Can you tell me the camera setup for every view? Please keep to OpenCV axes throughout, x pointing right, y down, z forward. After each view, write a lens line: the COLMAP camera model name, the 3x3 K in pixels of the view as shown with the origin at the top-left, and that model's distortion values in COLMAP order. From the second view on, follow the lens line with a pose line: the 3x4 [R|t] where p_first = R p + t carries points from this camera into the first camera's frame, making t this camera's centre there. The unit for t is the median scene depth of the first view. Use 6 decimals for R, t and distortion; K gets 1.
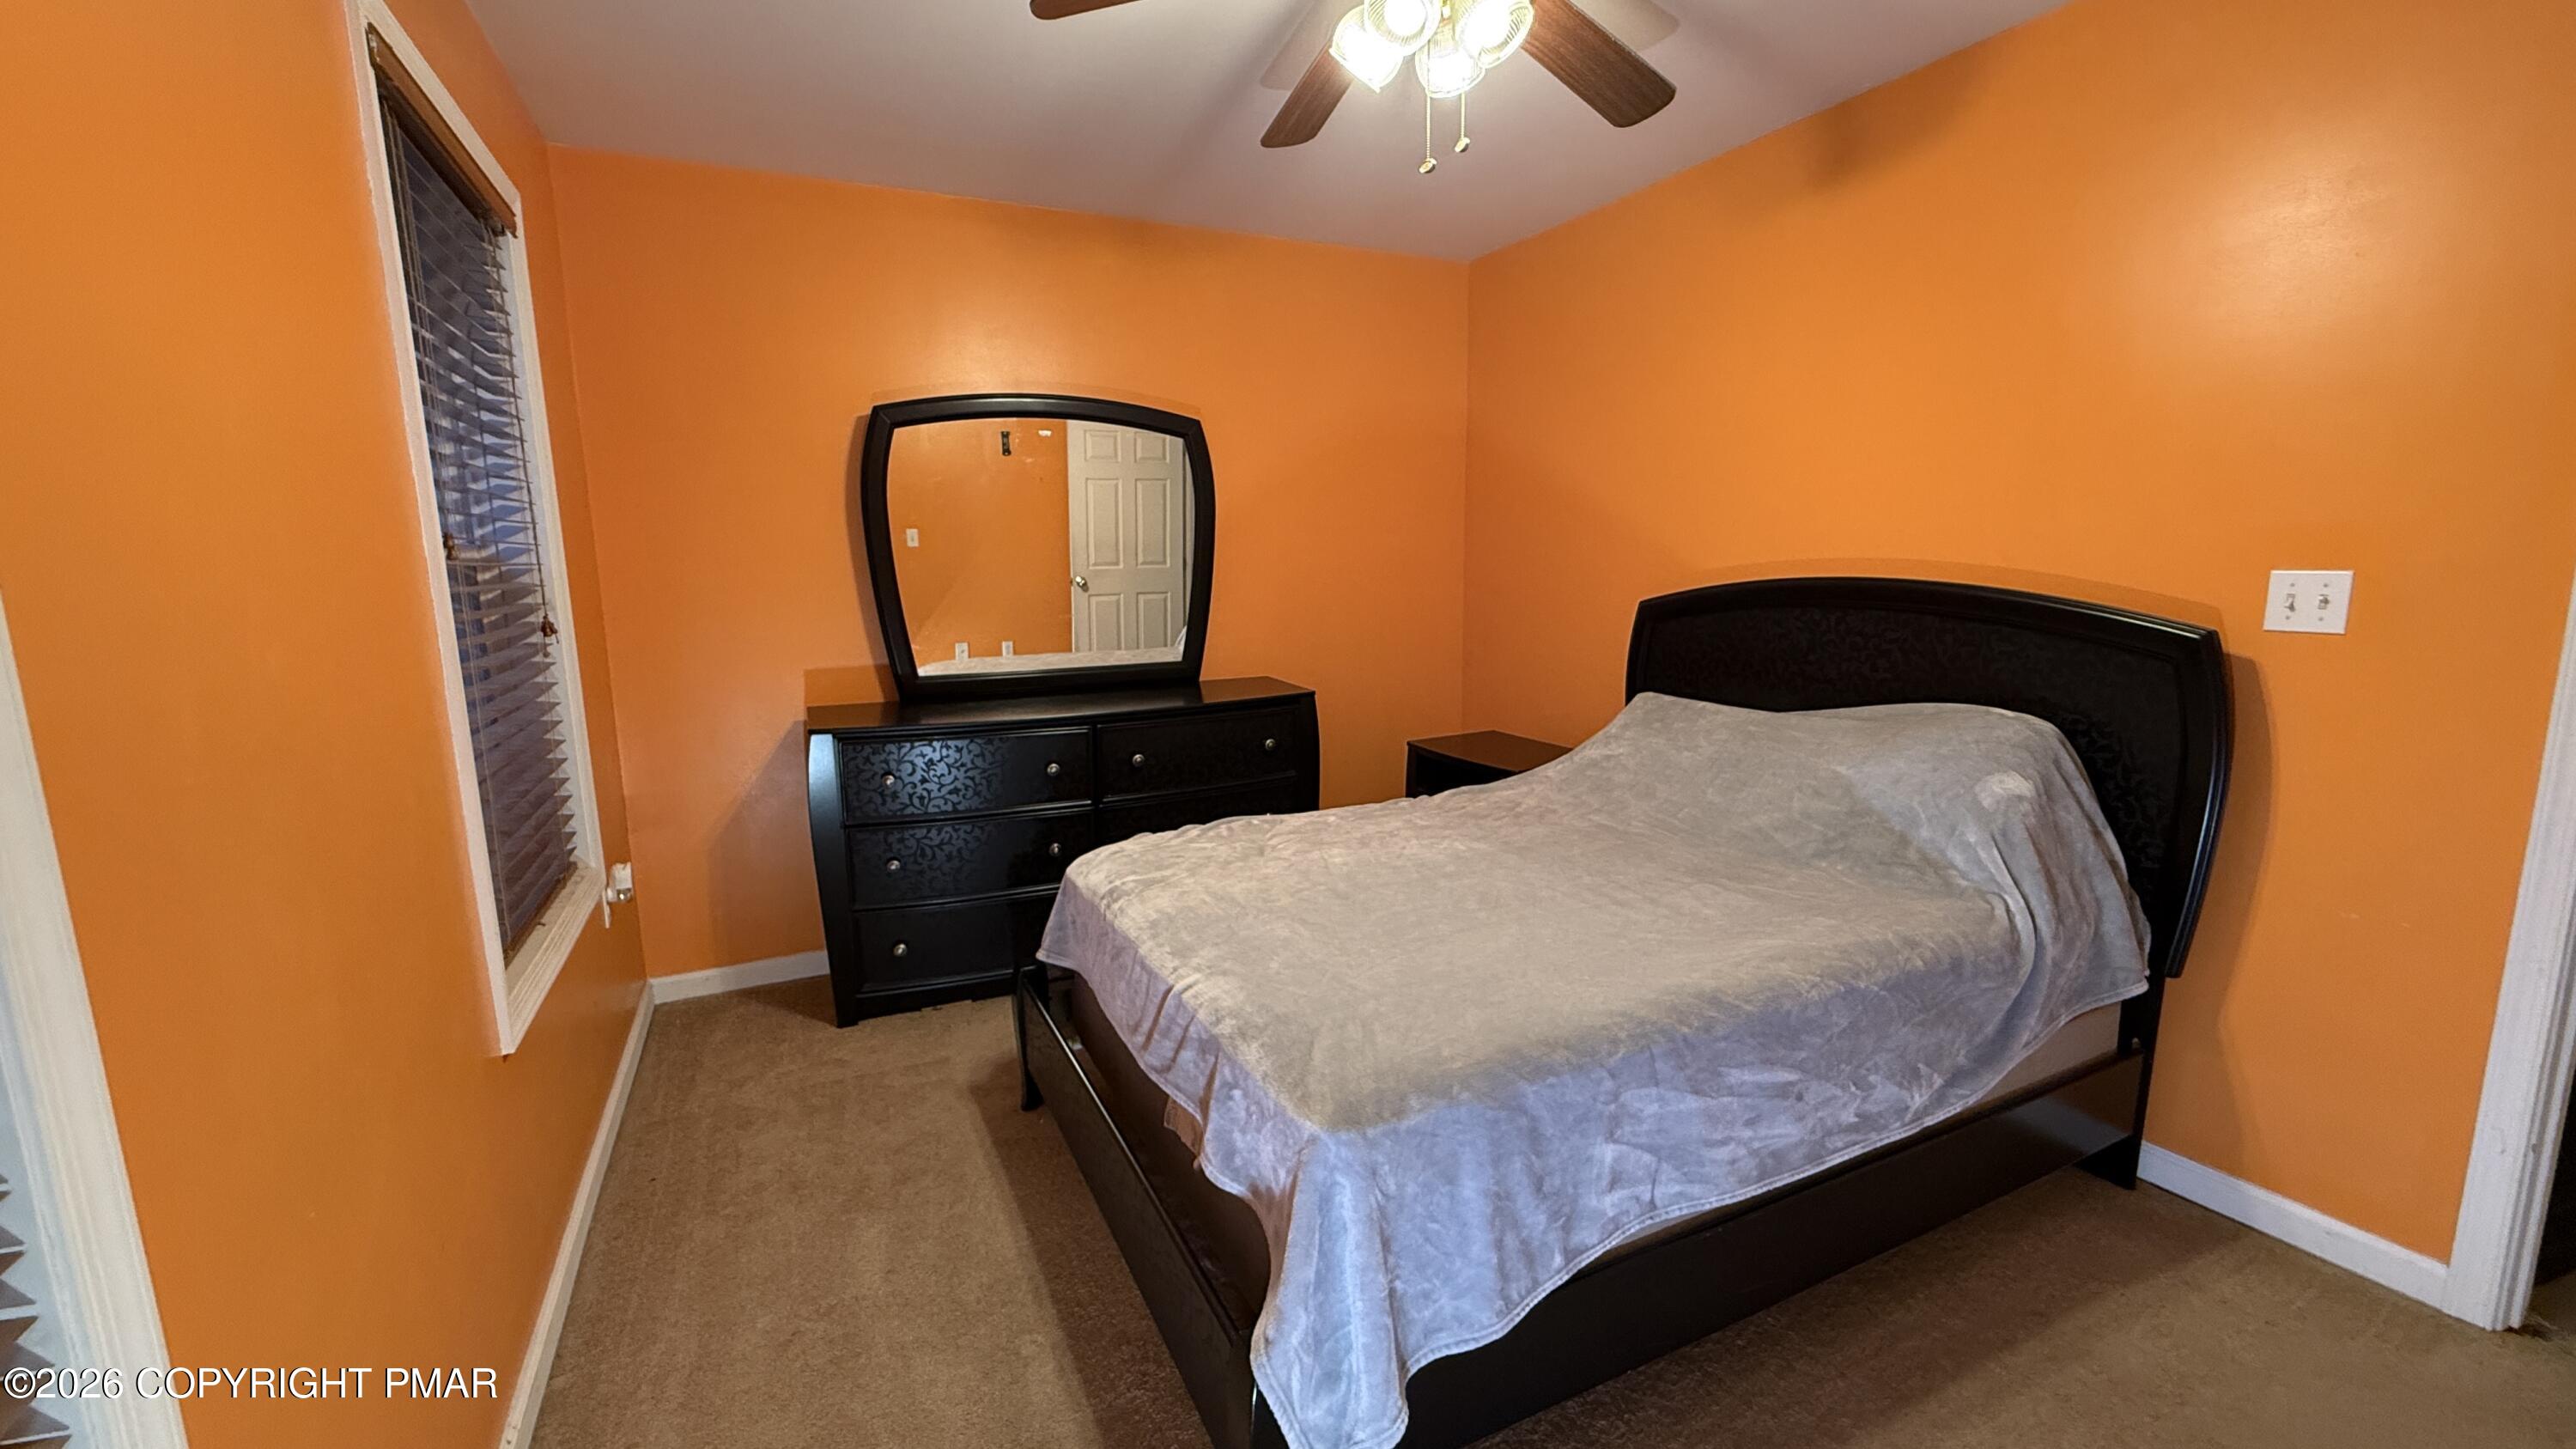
lens RADIAL K [[1026.7, 0, 1285.4], [0, 1026.7, 715.7], [0, 0, 1]] dist [0.000977, -0.000100]
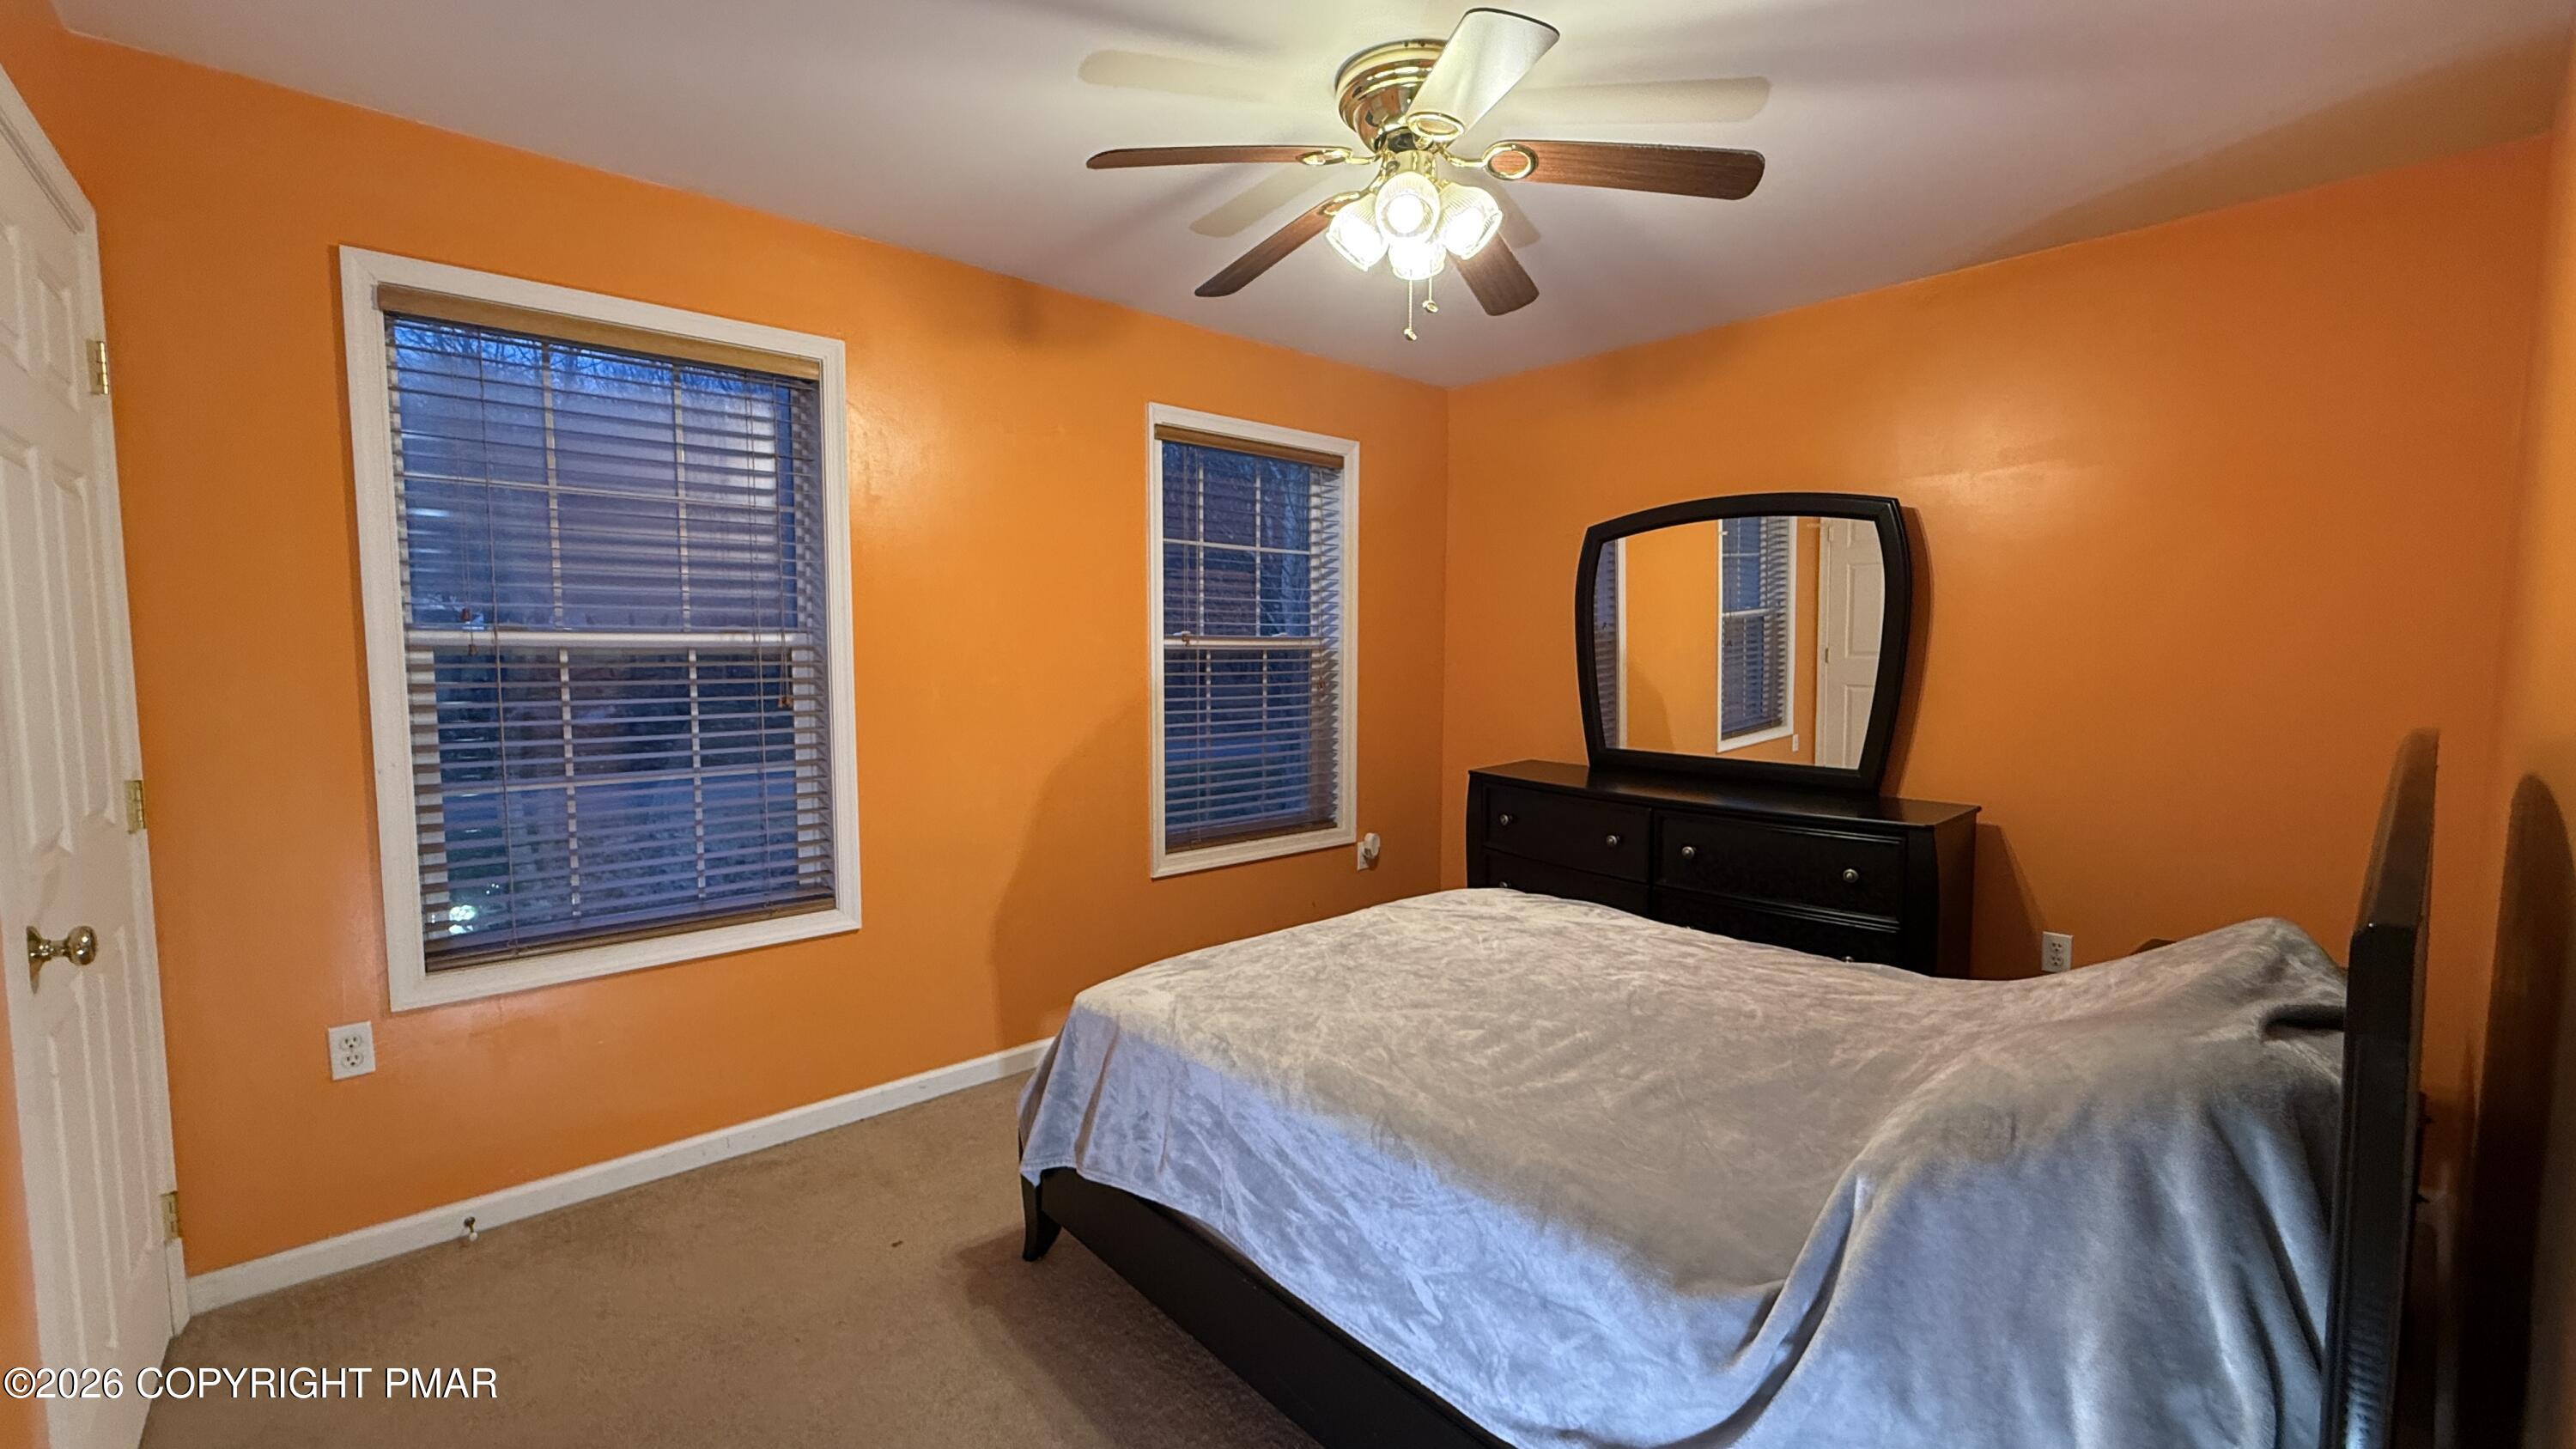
lens RADIAL K [[1026.7, 0, 1289.8], [0, 1026.7, 722.5], [0, 0, 1]] dist [0.000977, -0.000100]
pose [[0.268133, 0.087030, -0.959443, 0.725494], [-0.152006, 0.987258, 0.047072, -0.072077], [0.951314, 0.133220, 0.277946, 0.334219]]
